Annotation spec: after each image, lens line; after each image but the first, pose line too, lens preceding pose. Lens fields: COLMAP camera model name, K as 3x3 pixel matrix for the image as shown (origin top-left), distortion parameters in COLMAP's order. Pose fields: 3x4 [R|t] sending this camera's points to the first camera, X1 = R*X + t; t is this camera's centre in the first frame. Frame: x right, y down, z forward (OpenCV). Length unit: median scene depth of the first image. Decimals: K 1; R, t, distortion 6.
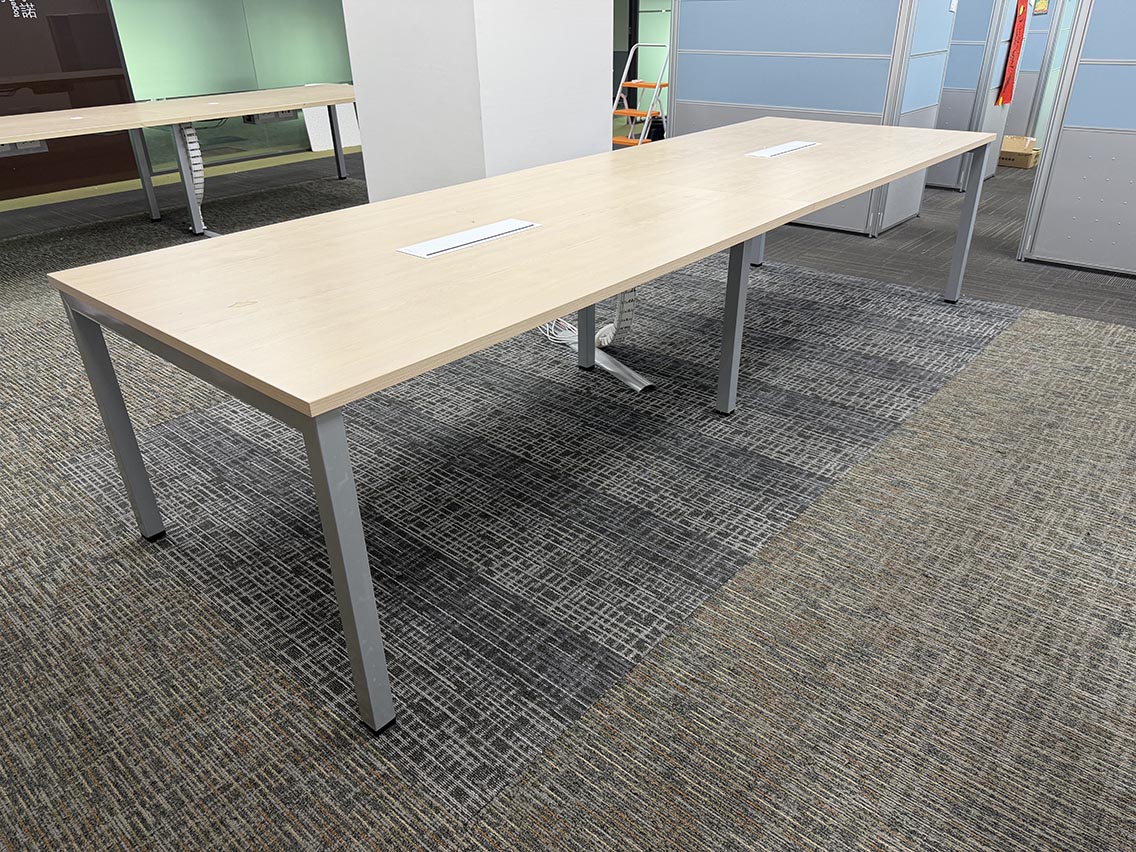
lens RADIAL K [[801.4, 0, 565.4], [0, 801.4, 426.3], [0, 0, 1]] dist [0.025833, -0.013894]
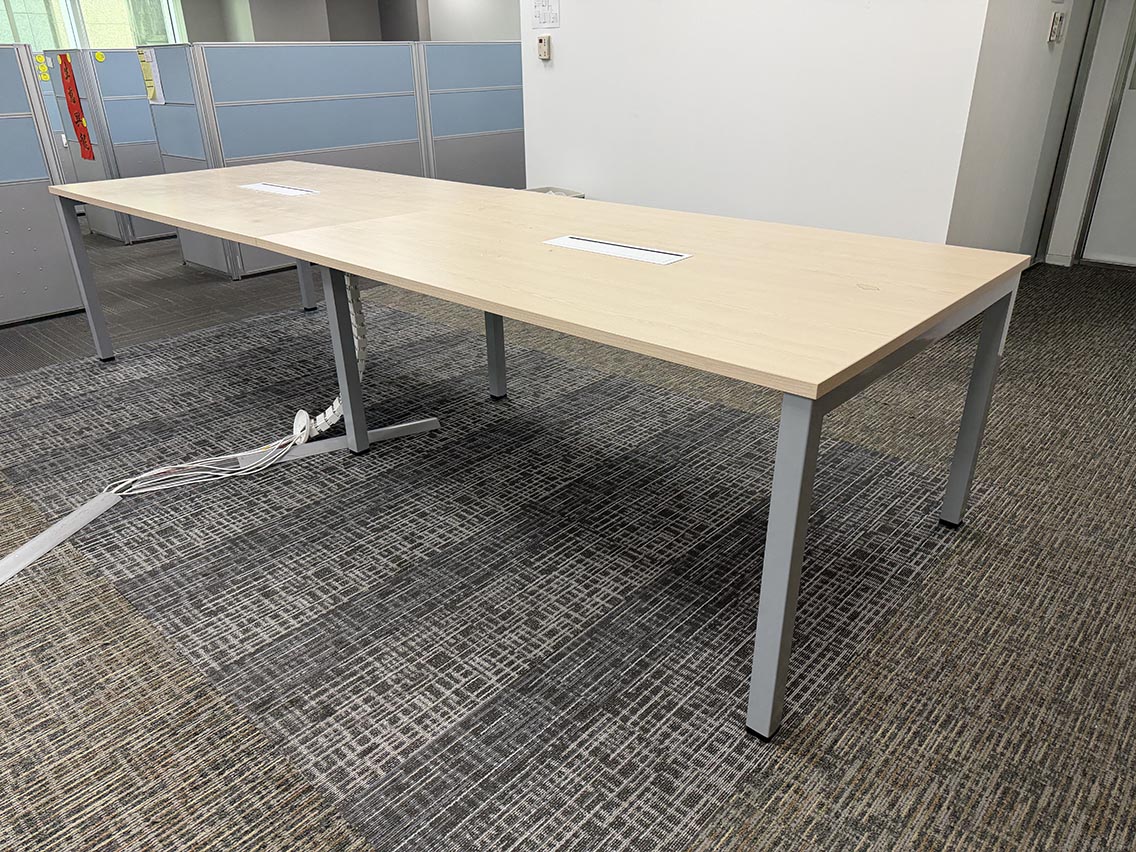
lens RADIAL K [[801.4, 0, 565.8], [0, 801.4, 426.7], [0, 0, 1]] dist [0.025833, -0.013894]
pose [[0.017118, -0.395922, 0.918125, -0.858925], [0.475838, 0.810831, 0.340781, -0.326709], [-0.879366, 0.431045, 0.202274, 0.730461]]
